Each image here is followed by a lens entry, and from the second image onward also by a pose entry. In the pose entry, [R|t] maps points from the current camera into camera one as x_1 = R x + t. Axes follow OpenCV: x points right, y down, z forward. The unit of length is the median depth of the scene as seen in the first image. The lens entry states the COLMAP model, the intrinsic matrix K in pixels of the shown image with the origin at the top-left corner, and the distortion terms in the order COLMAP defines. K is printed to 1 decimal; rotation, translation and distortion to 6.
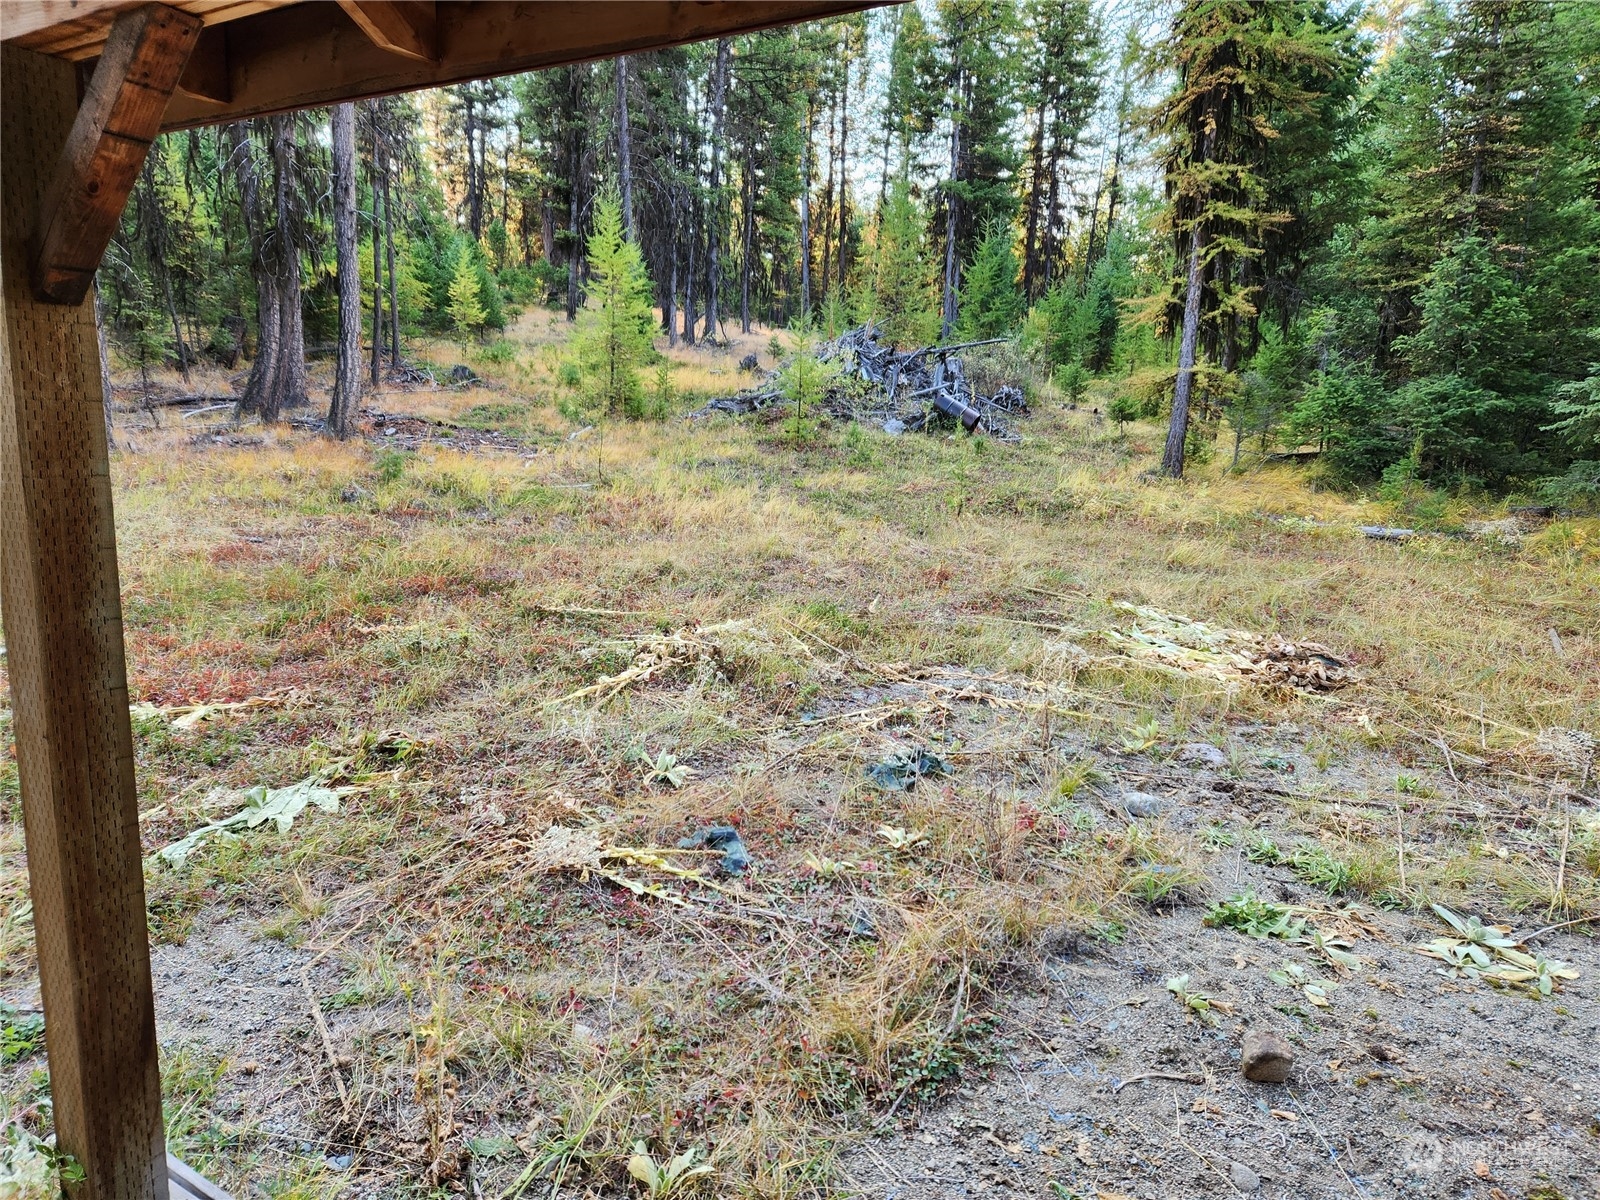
lens RADIAL K [[1058.8, 0, 808.6], [0, 1058.8, 591.0], [0, 0, 1]] dist [0.090659, -0.077371]
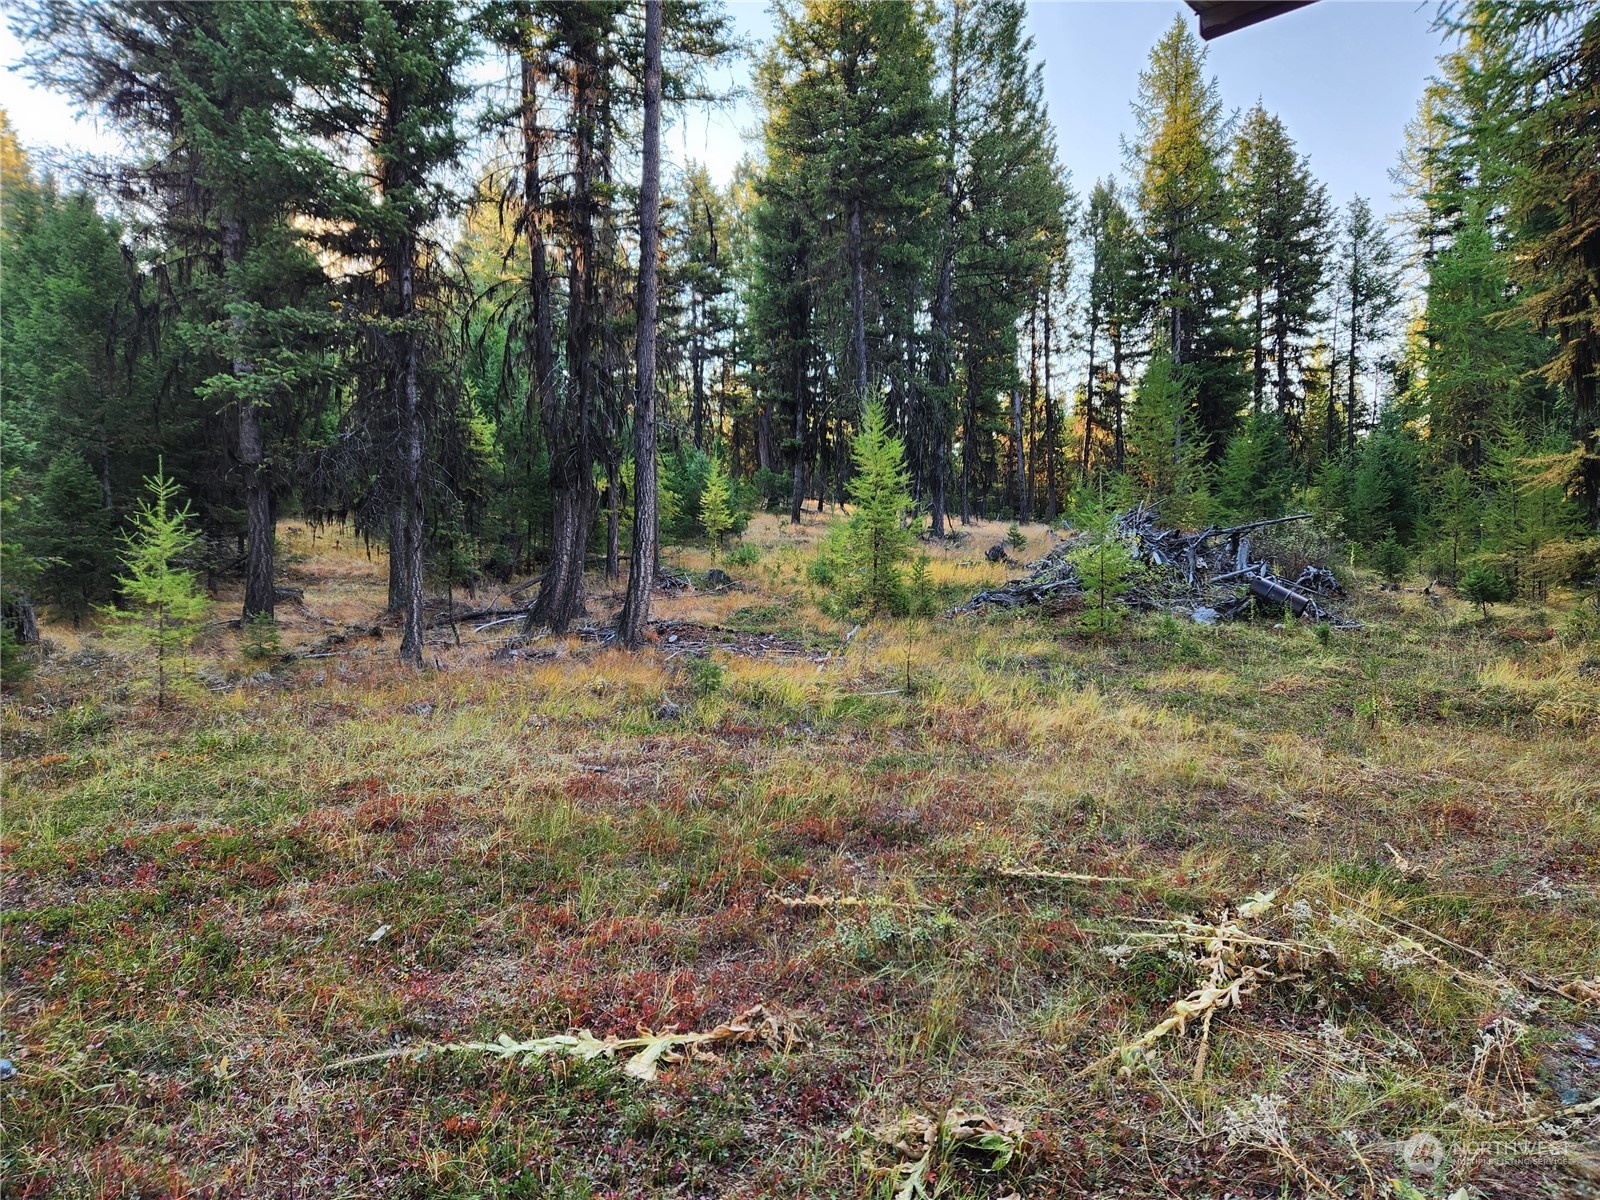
lens RADIAL K [[1058.8, 0, 787.3], [0, 1058.8, 591.7], [0, 0, 1]] dist [0.090659, -0.077371]
pose [[0.981949, -0.036265, -0.185634, -0.085356], [0.002353, 0.983714, -0.179727, -0.014601], [0.189129, 0.176046, 0.966042, 0.070915]]
